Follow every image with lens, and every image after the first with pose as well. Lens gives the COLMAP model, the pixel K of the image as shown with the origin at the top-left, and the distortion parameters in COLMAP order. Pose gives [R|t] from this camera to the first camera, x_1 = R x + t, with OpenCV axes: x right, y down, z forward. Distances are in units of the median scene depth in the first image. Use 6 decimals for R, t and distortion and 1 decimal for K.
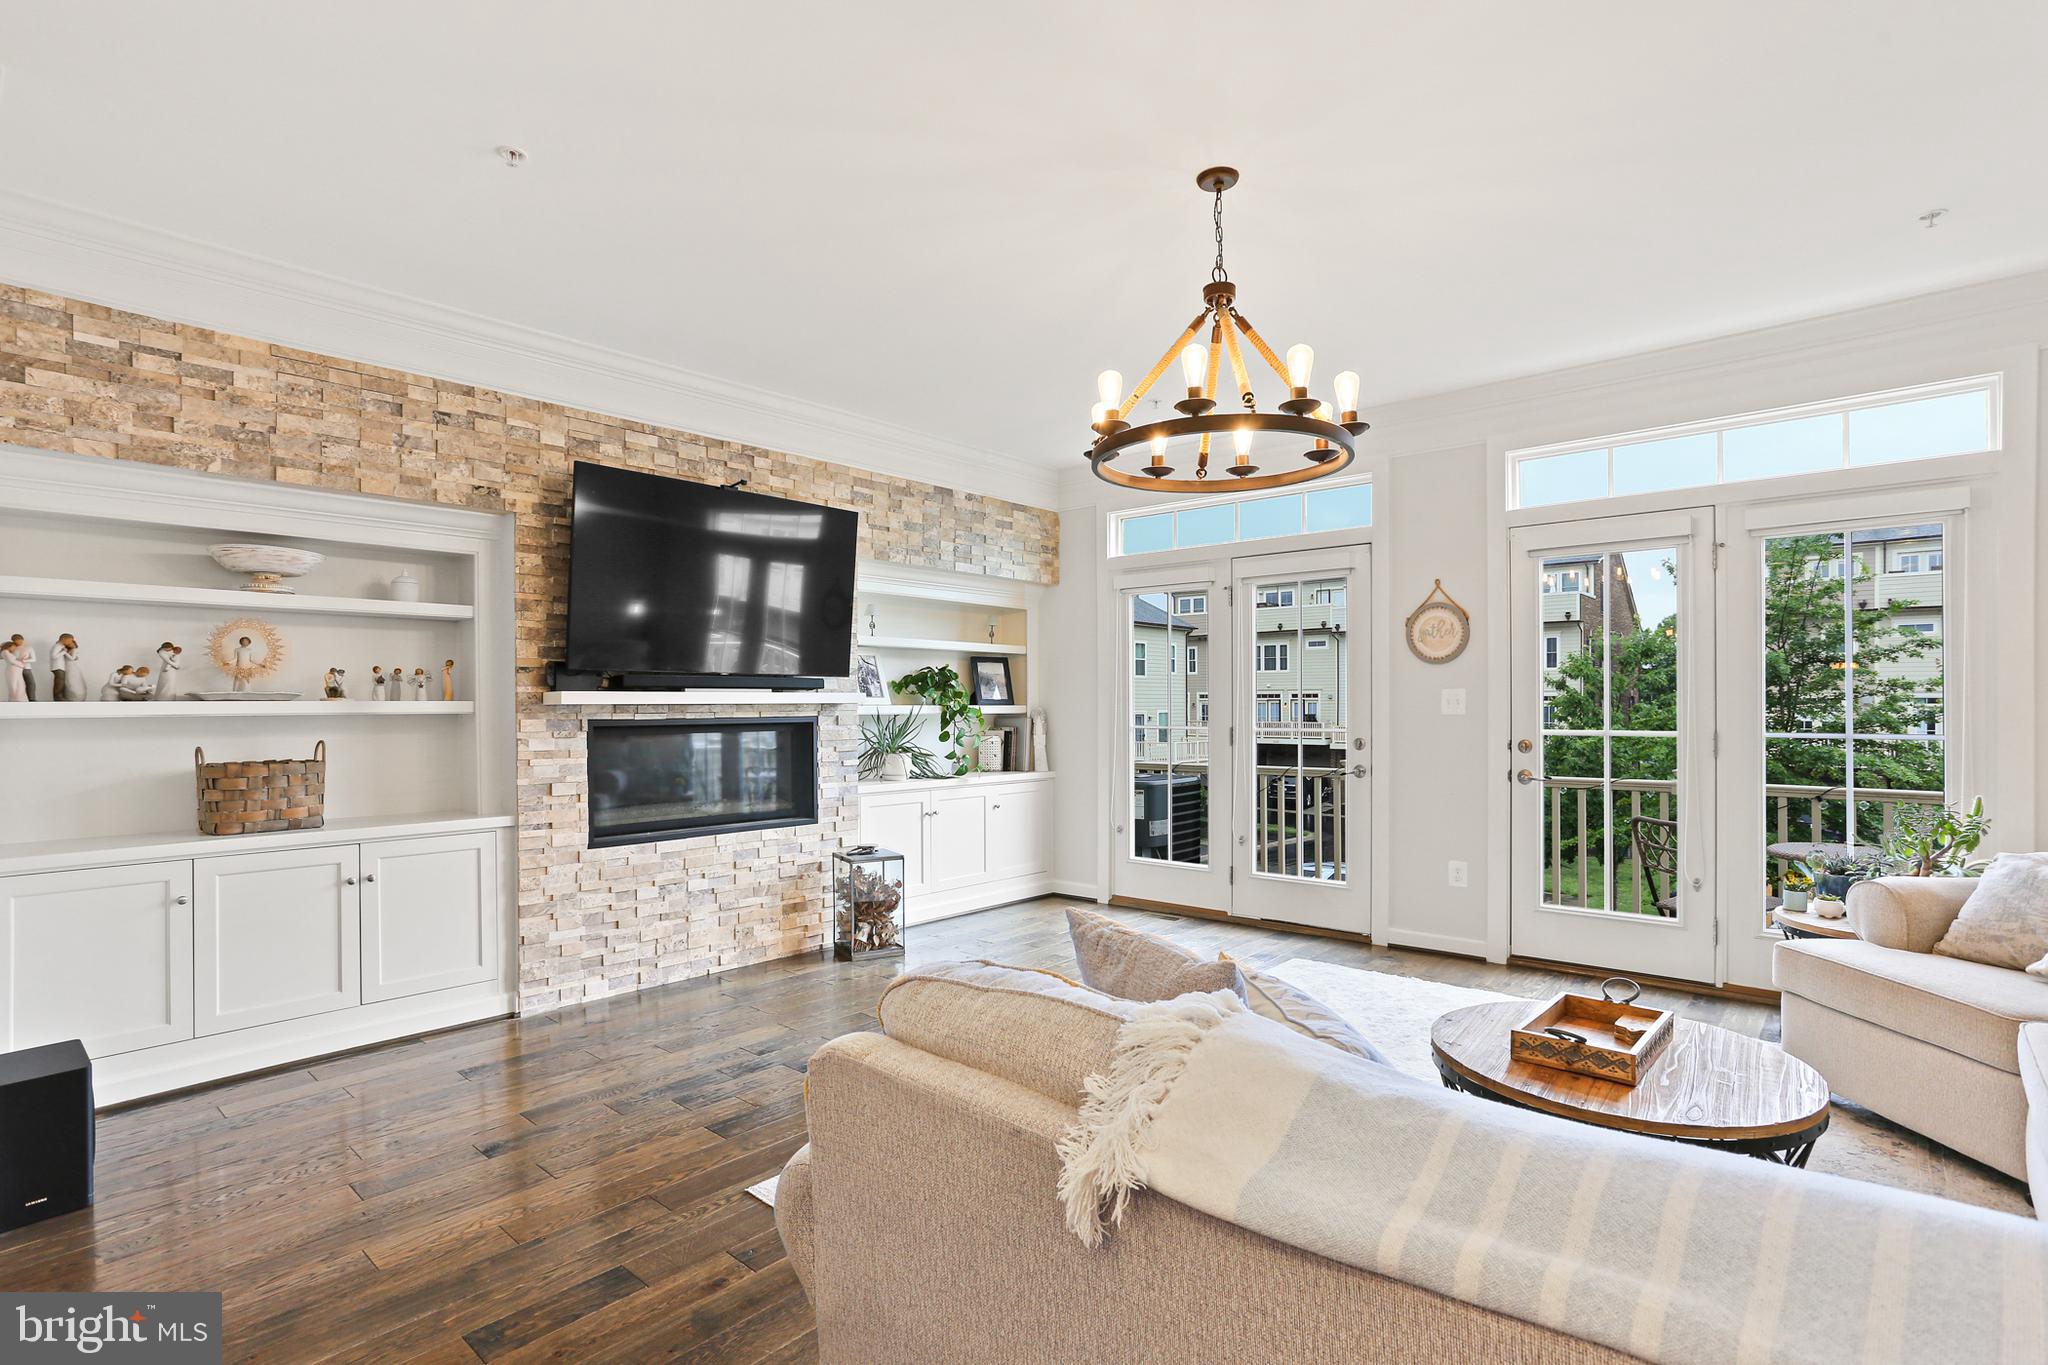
lens RADIAL K [[986.9, 0, 1017.8], [0, 986.9, 697.8], [0, 0, 1]] dist [-0.040950, 0.017794]
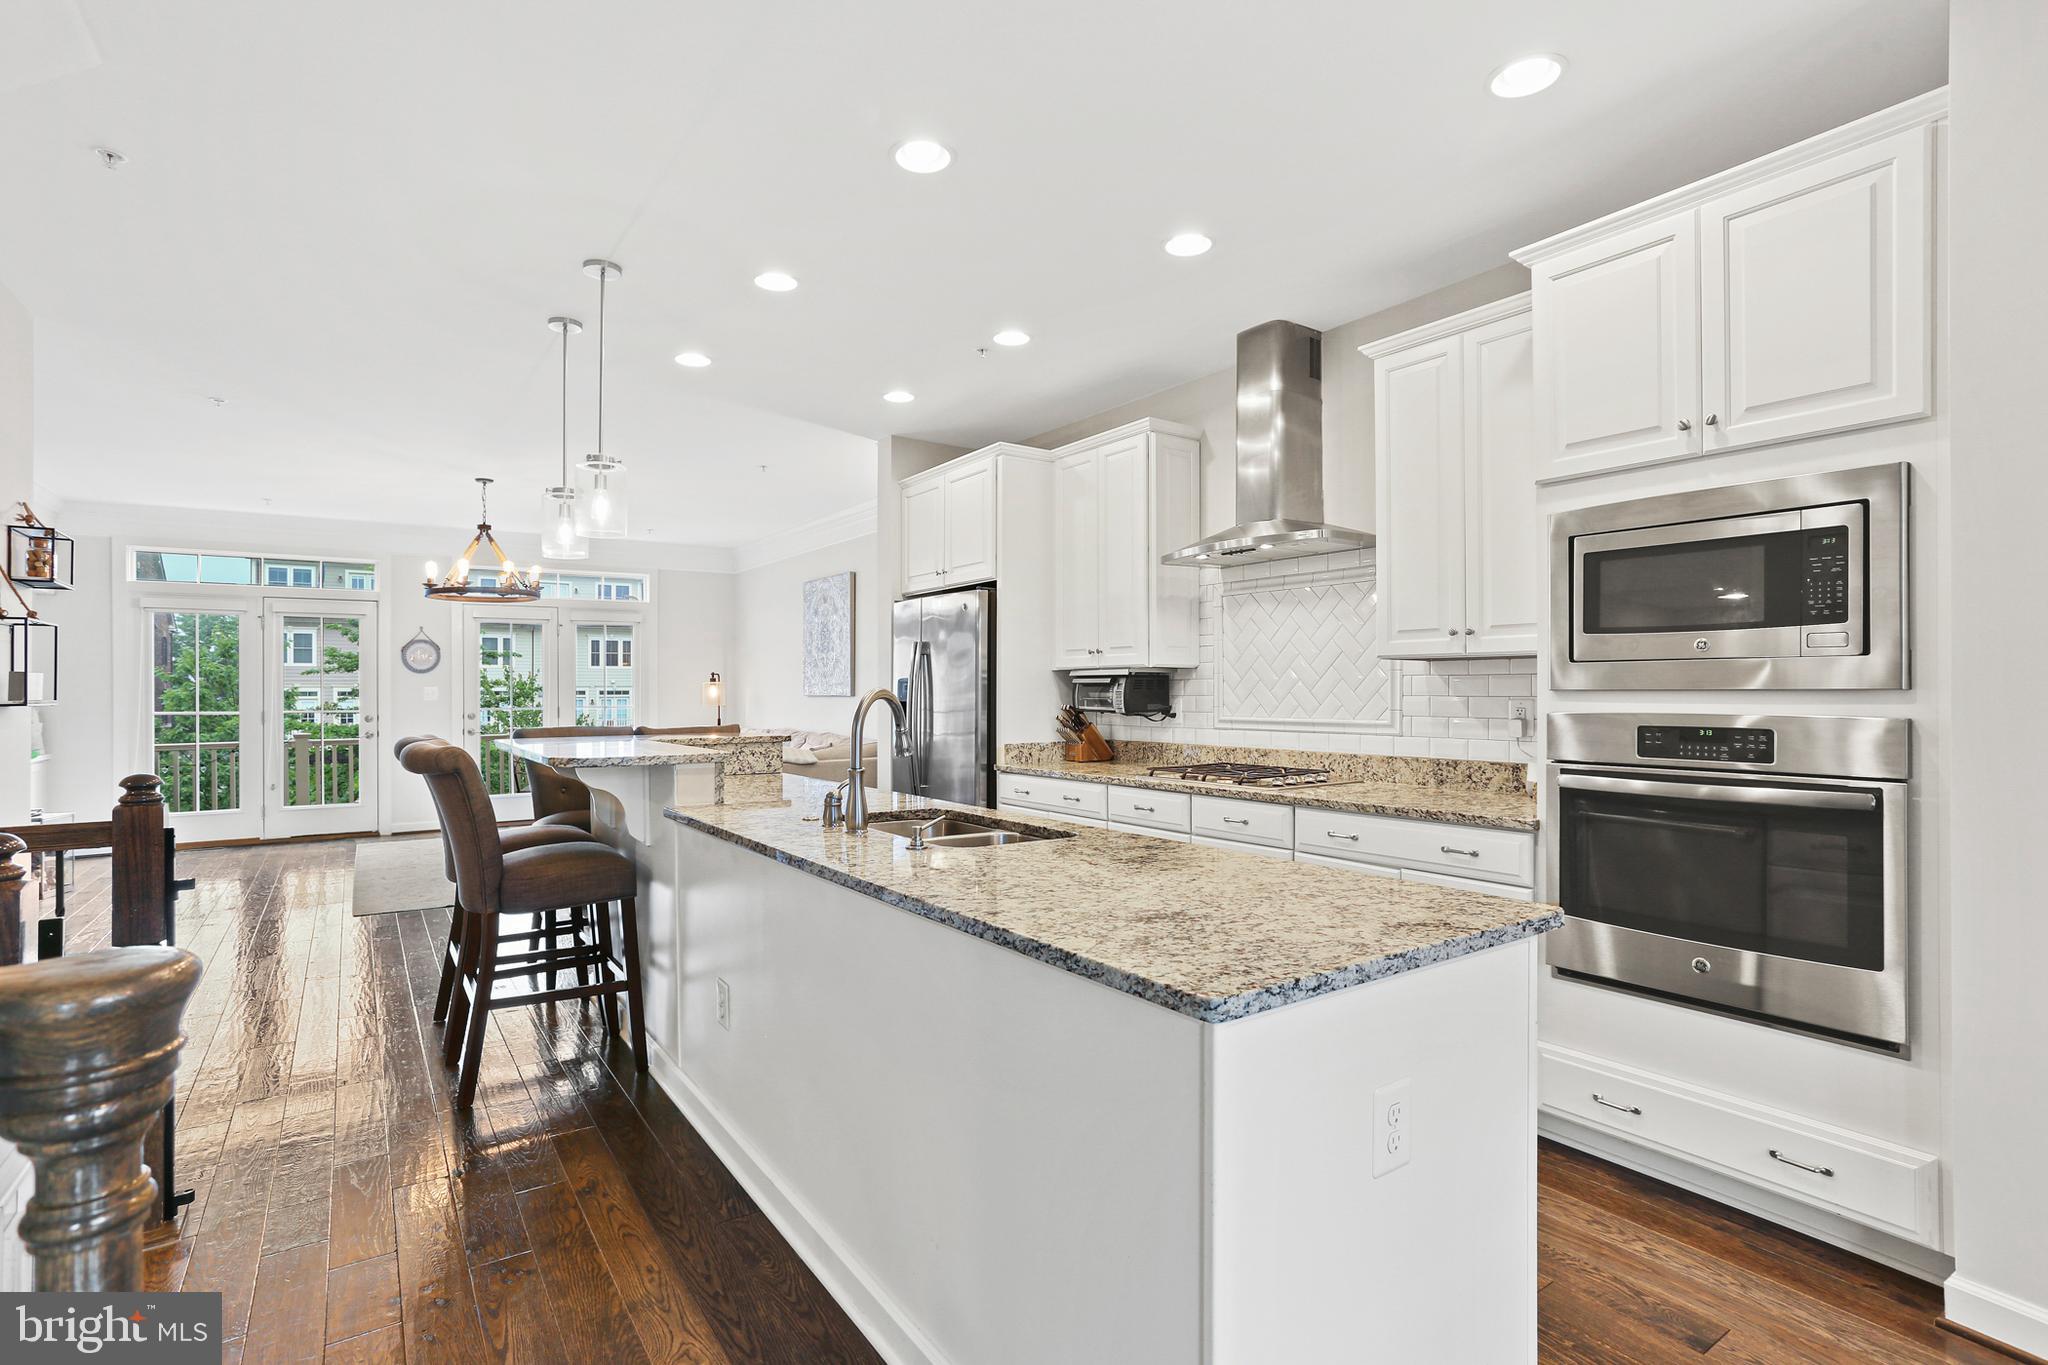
lens RADIAL K [[986.9, 0, 1032.7], [0, 986.9, 683.8], [0, 0, 1]] dist [-0.040950, 0.017794]
pose [[0.246203, 0.009387, 0.969173, -1.046549], [0.008208, 0.999897, -0.011770, 0.015989], [-0.969183, 0.010853, 0.246101, -0.547438]]
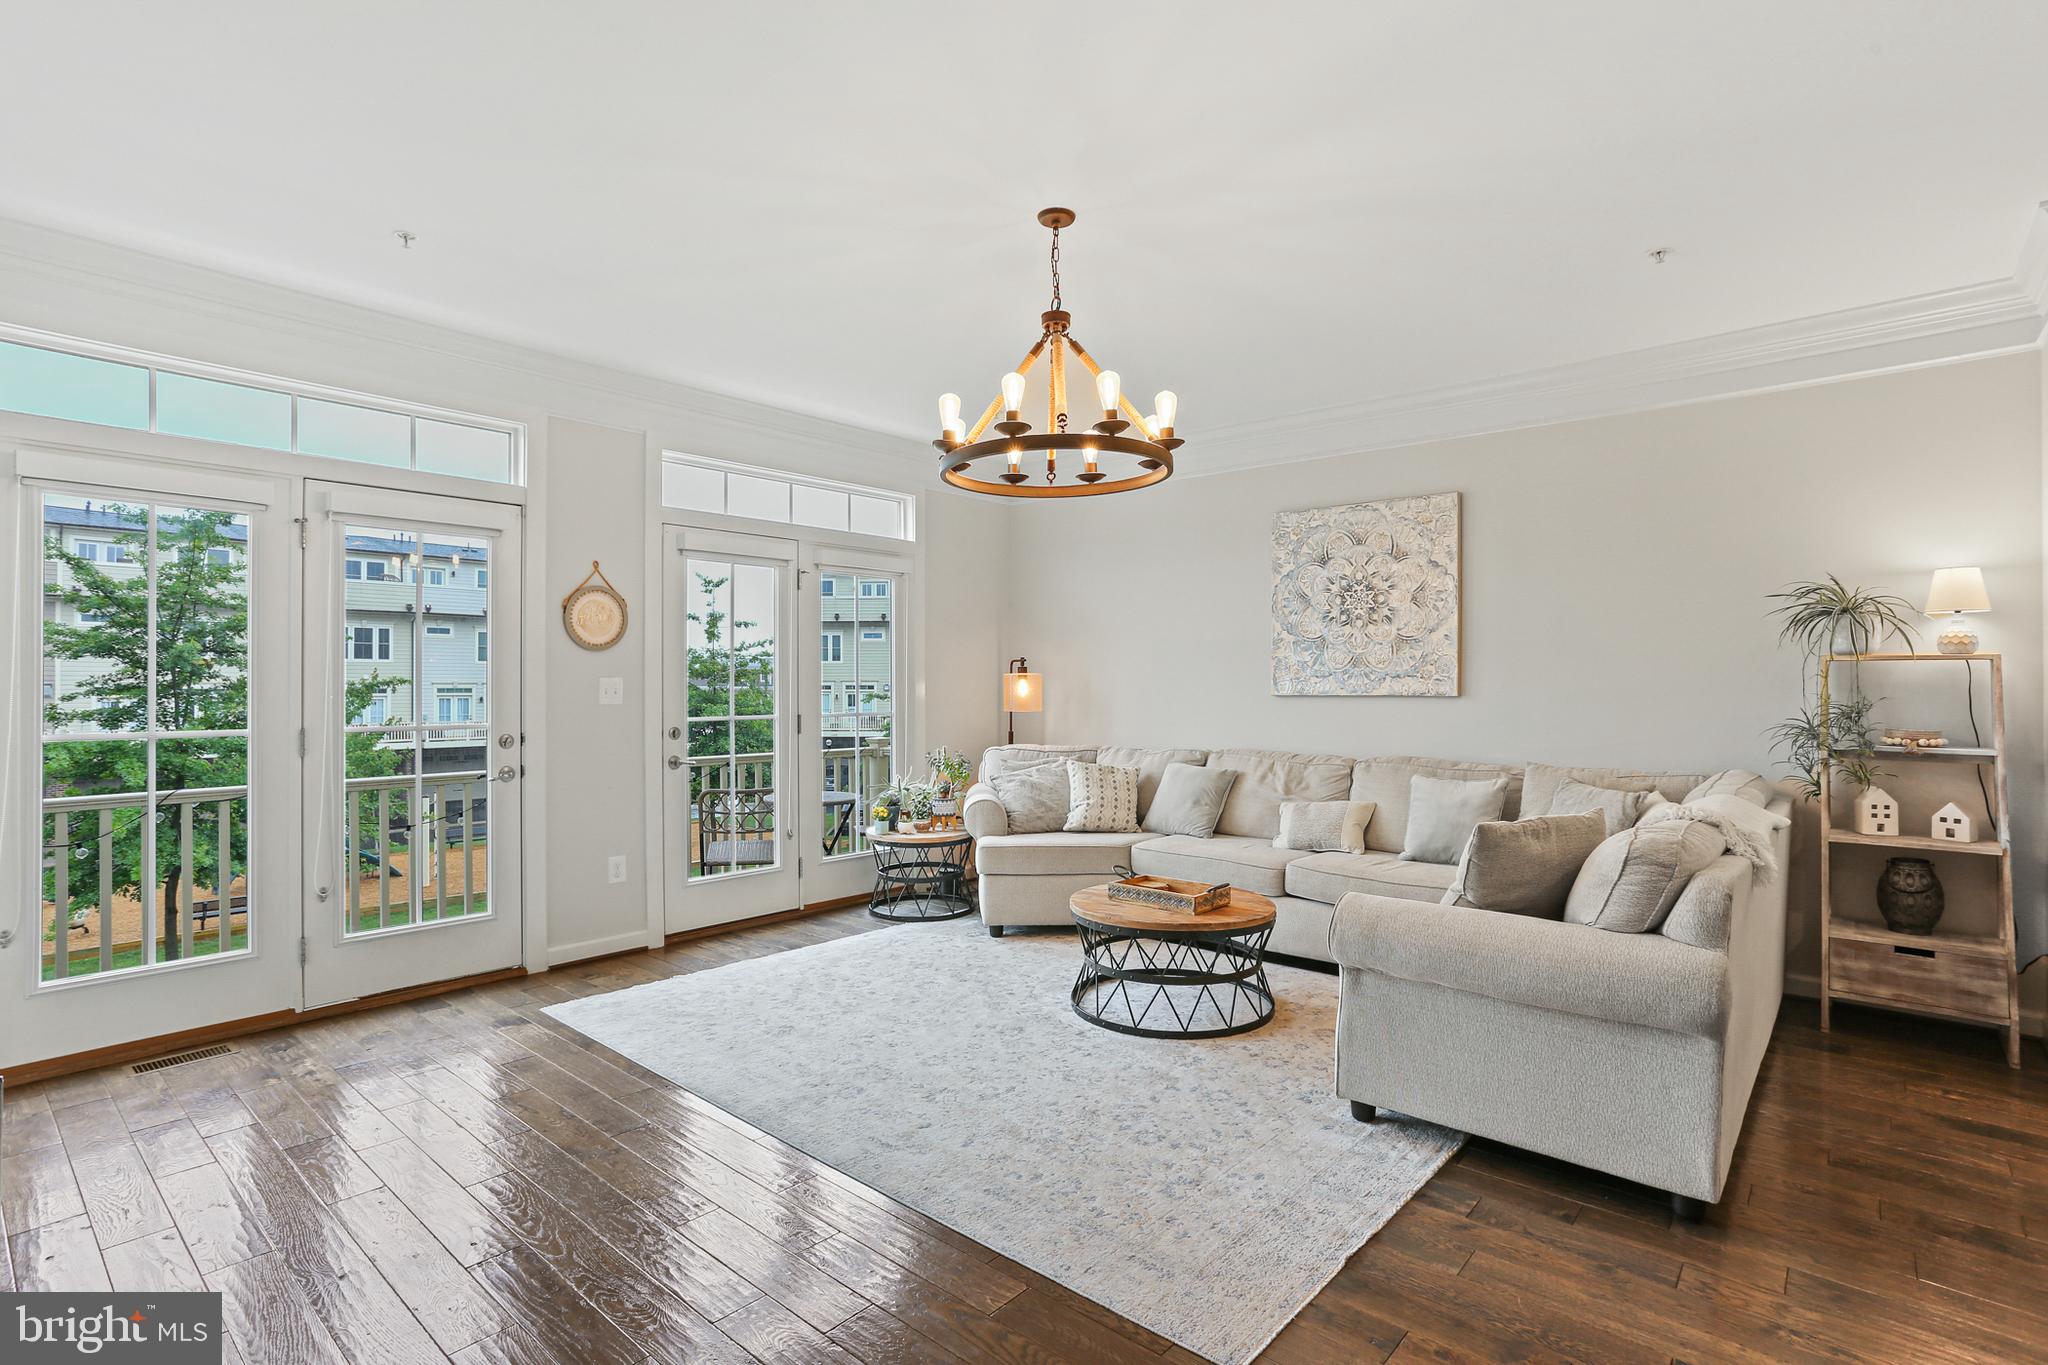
lens RADIAL K [[986.9, 0, 1015.2], [0, 986.9, 683.4], [0, 0, 1]] dist [-0.040950, 0.017794]
pose [[0.018819, 0.010462, 0.999768, -0.503883], [0.005113, 0.999931, -0.010560, 0.008602], [-0.999810, 0.005311, 0.018764, 0.580947]]
